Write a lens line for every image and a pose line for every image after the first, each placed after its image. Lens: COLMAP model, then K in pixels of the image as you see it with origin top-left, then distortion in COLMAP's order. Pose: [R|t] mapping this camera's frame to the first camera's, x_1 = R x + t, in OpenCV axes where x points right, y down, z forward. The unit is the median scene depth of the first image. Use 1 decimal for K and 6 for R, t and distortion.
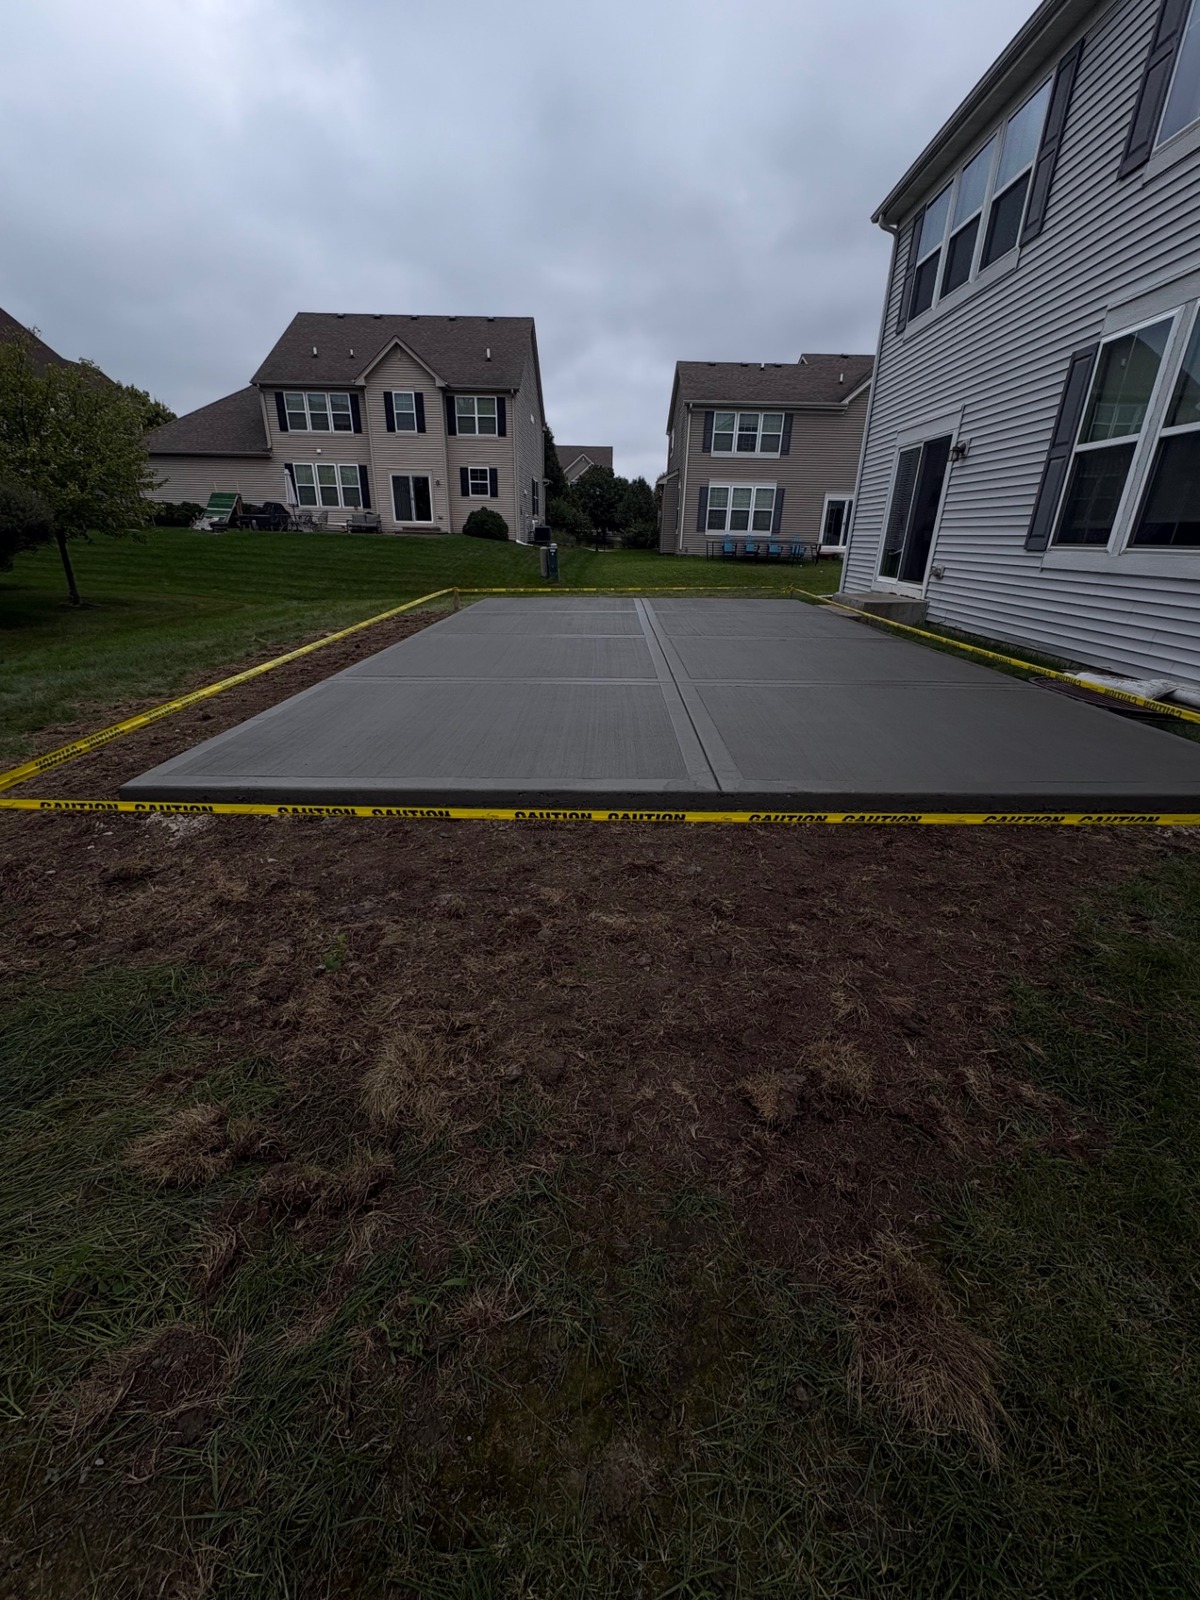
lens RADIAL K [[636.4, 0, 601.7], [0, 636.4, 800.3], [0, 0, 1]] dist [0.000095, -0.000437]
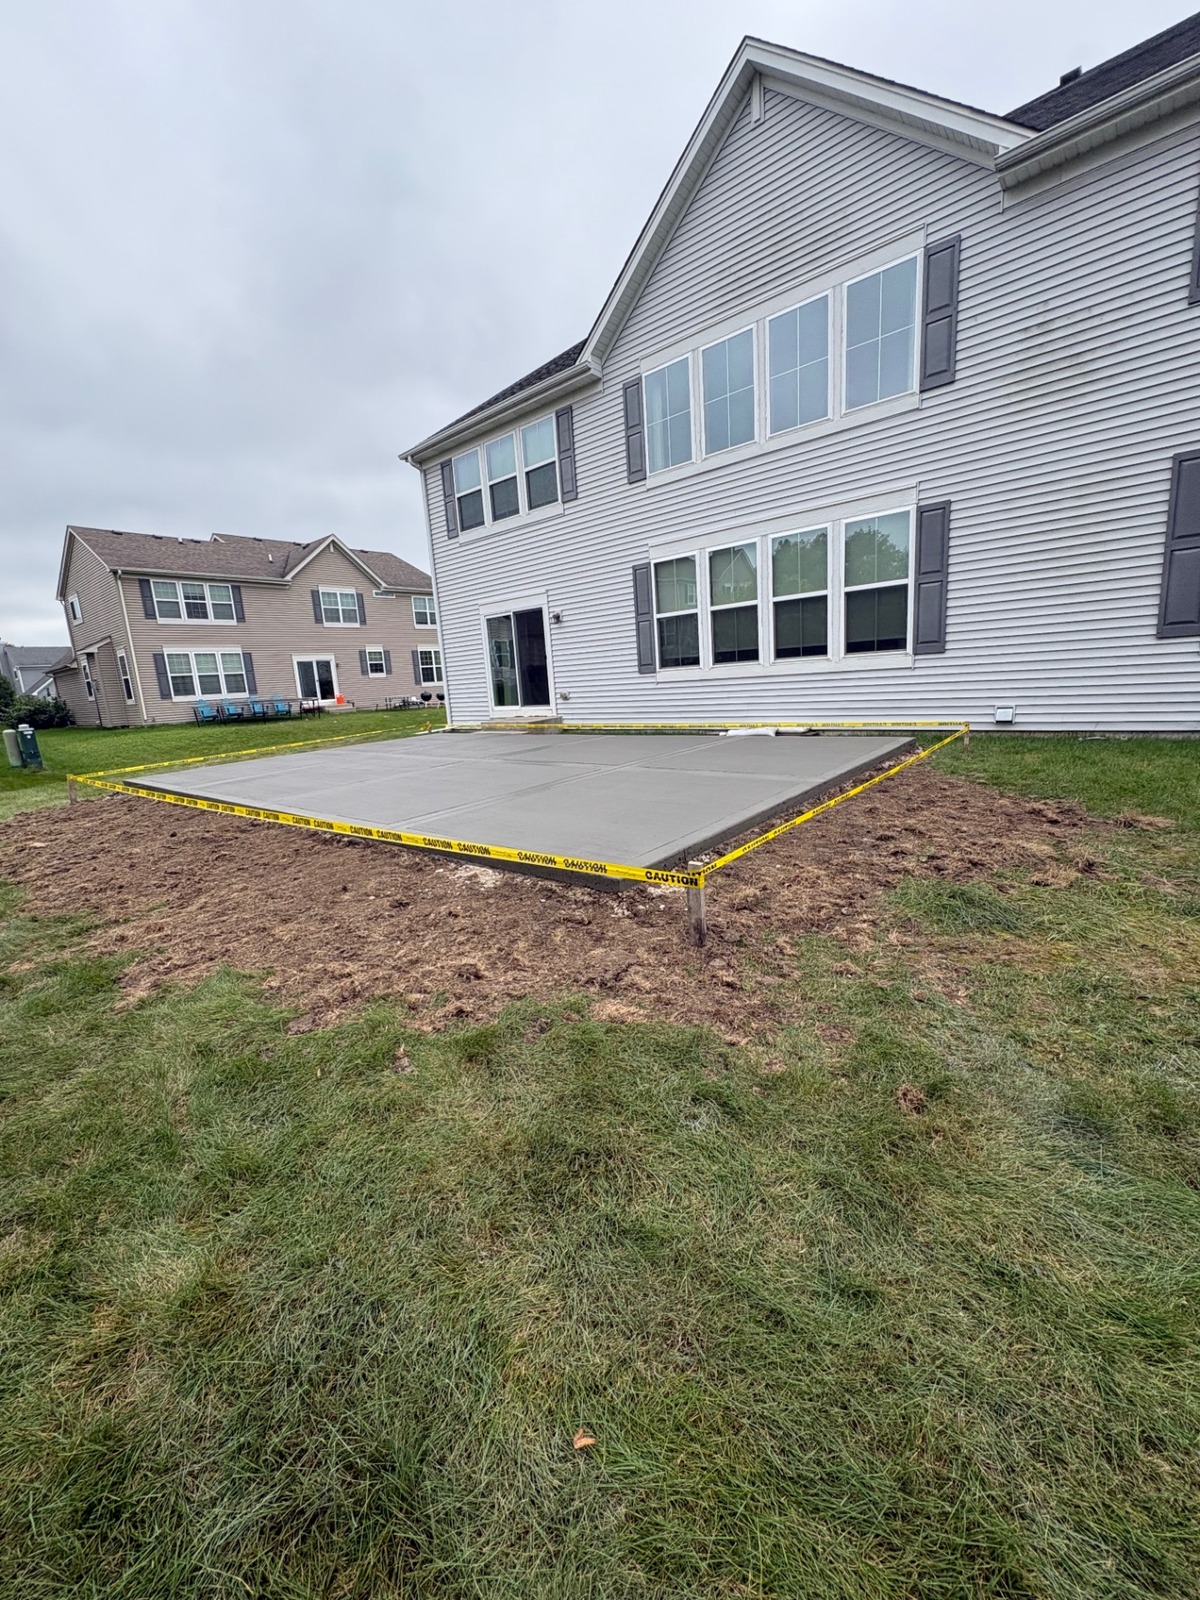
lens RADIAL K [[636.4, 0, 601.7], [0, 636.4, 800.3], [0, 0, 1]] dist [0.000095, -0.000437]
pose [[0.630193, -0.206379, 0.748508, -0.639477], [0.369503, 0.927580, -0.055344, -0.039165], [-0.682879, 0.311453, 0.660812, 0.094659]]
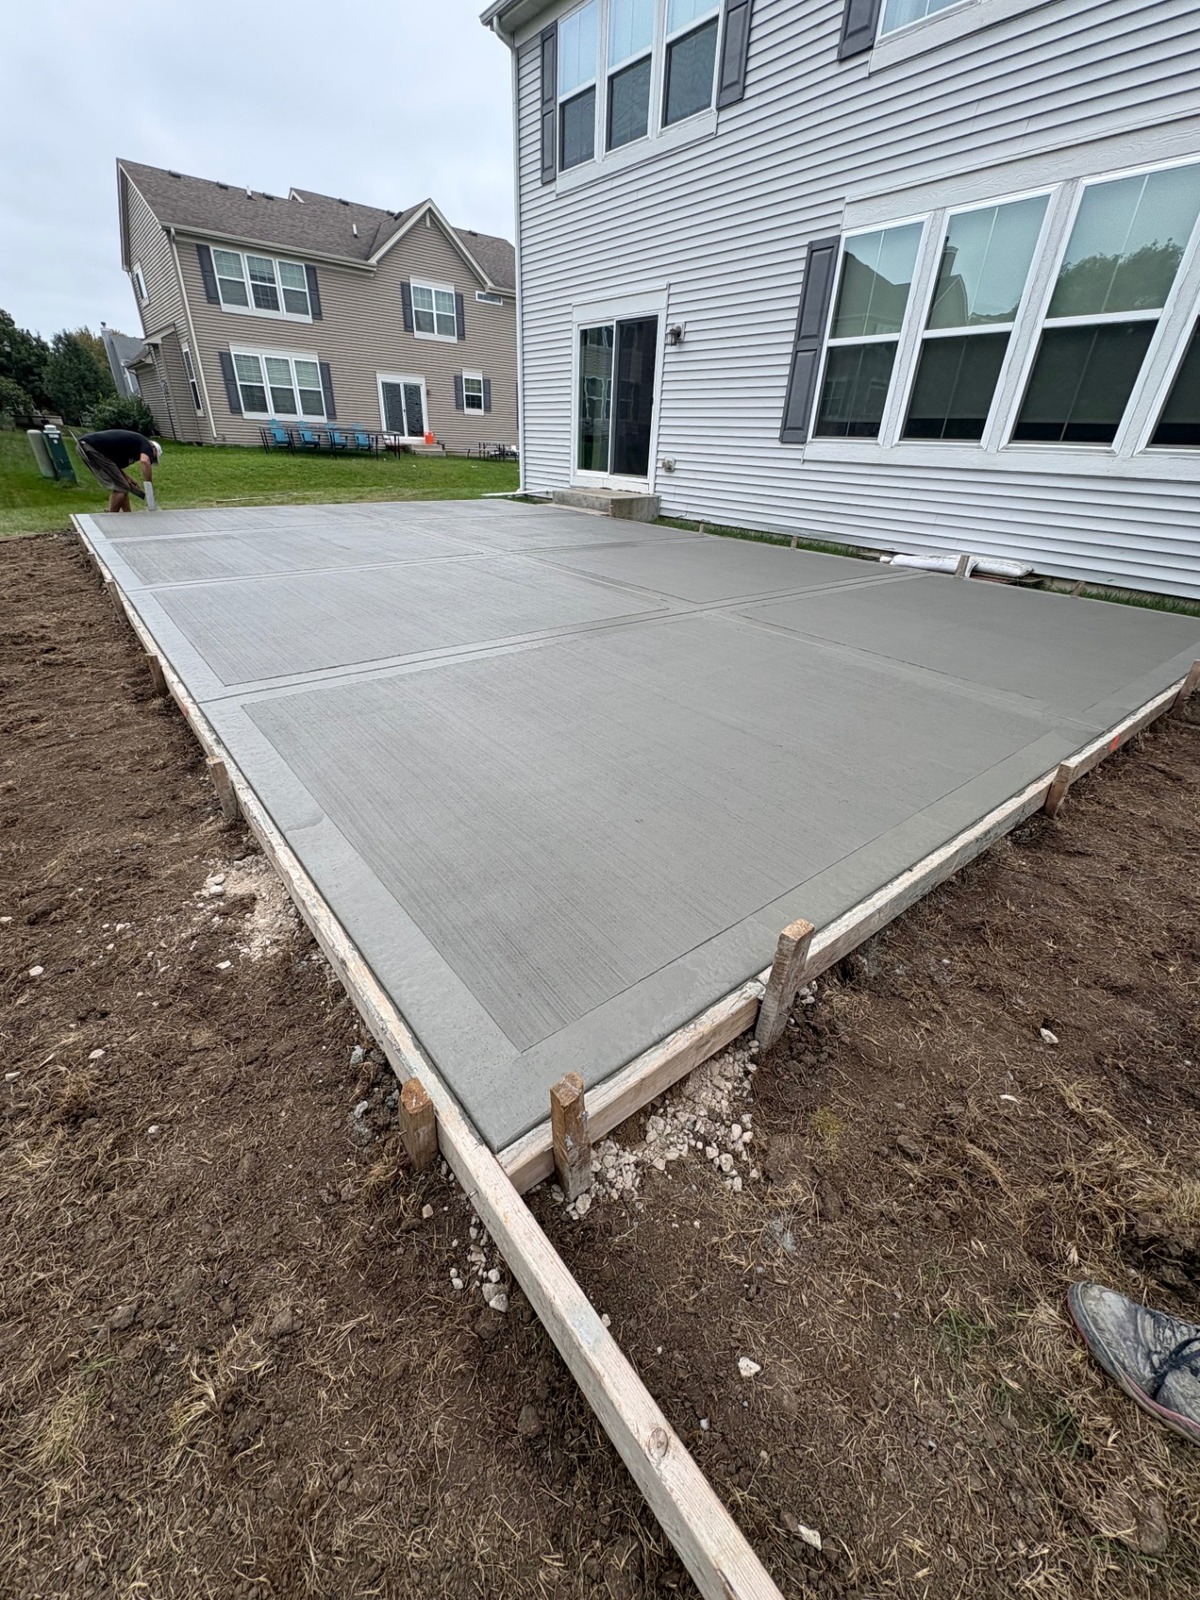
lens RADIAL K [[636.4, 0, 601.7], [0, 636.4, 800.3], [0, 0, 1]] dist [0.000095, -0.000437]
pose [[0.770204, -0.303086, 0.561182, -0.340370], [0.222629, 0.952288, 0.208766, -0.103017], [-0.597681, -0.035857, 0.800932, 0.282820]]
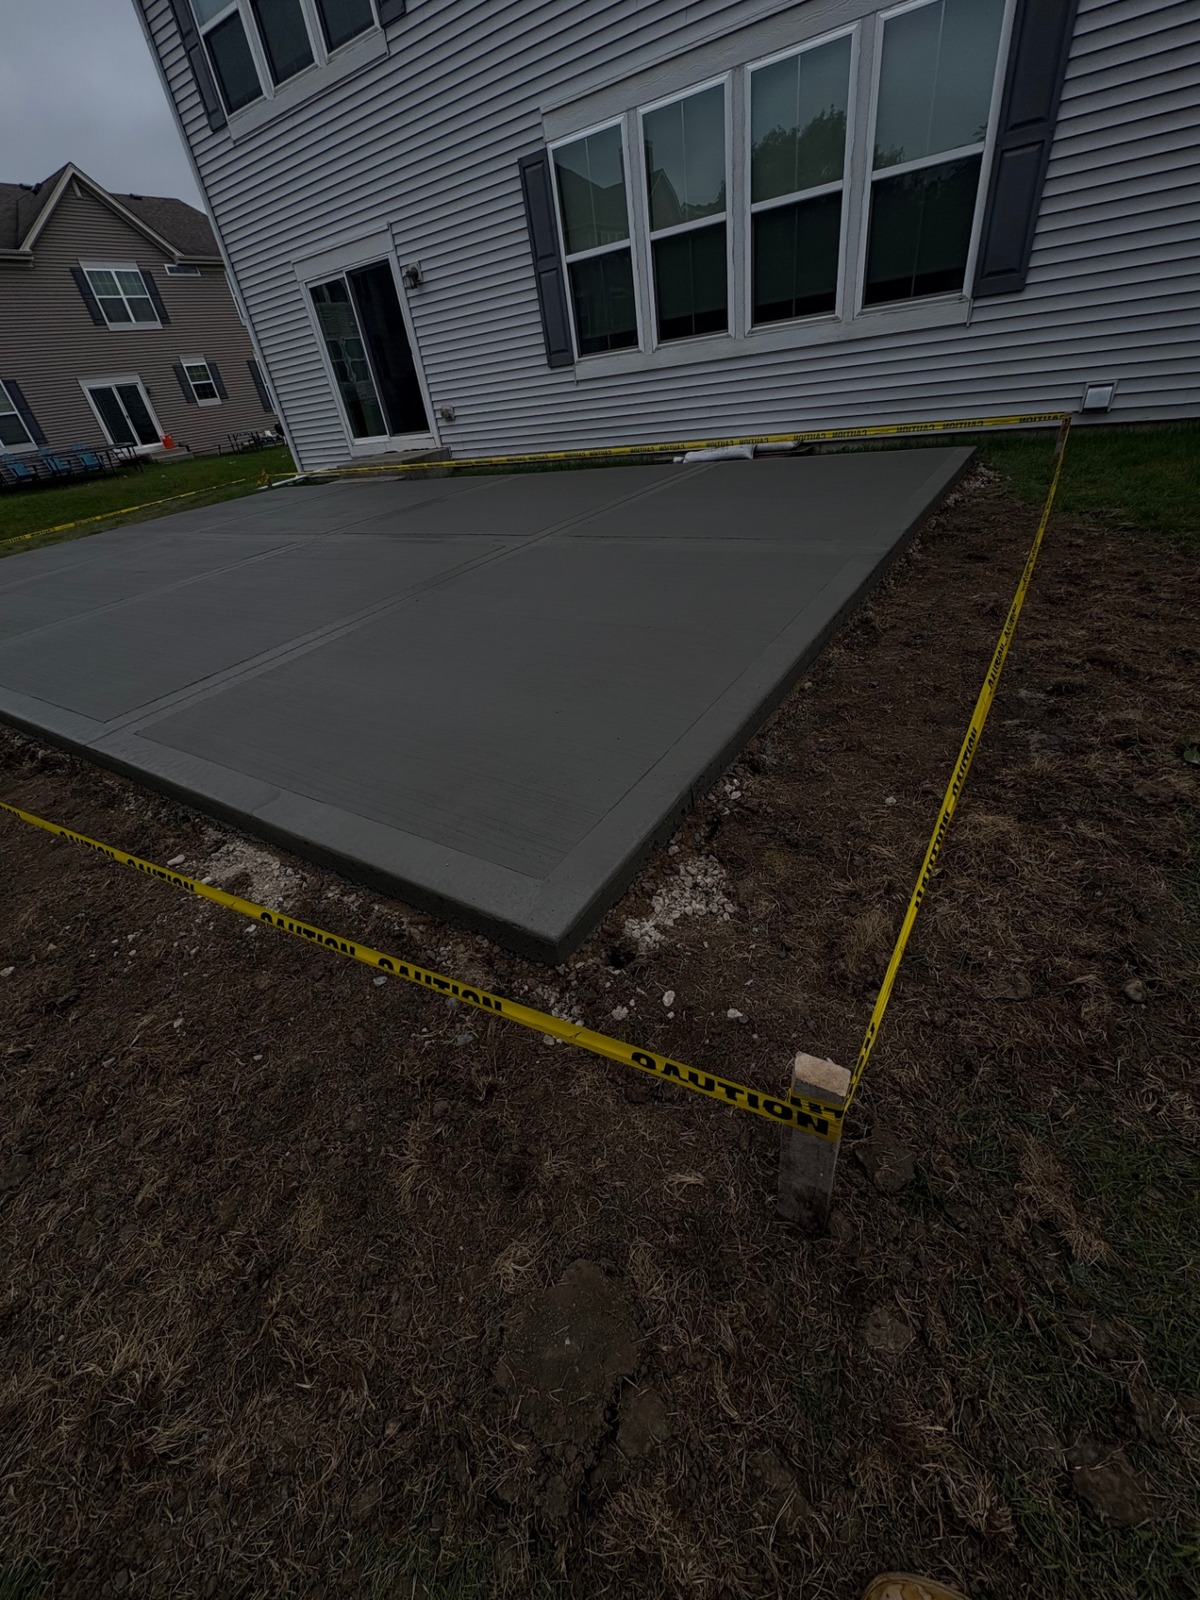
lens RADIAL K [[636.1, 0, 601.0], [0, 636.1, 802.9], [0, 0, 1]] dist [-0.002514, -0.000076]
pose [[0.525095, -0.547447, 0.651596, -0.392266], [0.449775, 0.828495, 0.333616, -0.093612], [-0.722481, 0.117891, 0.681266, 0.267395]]
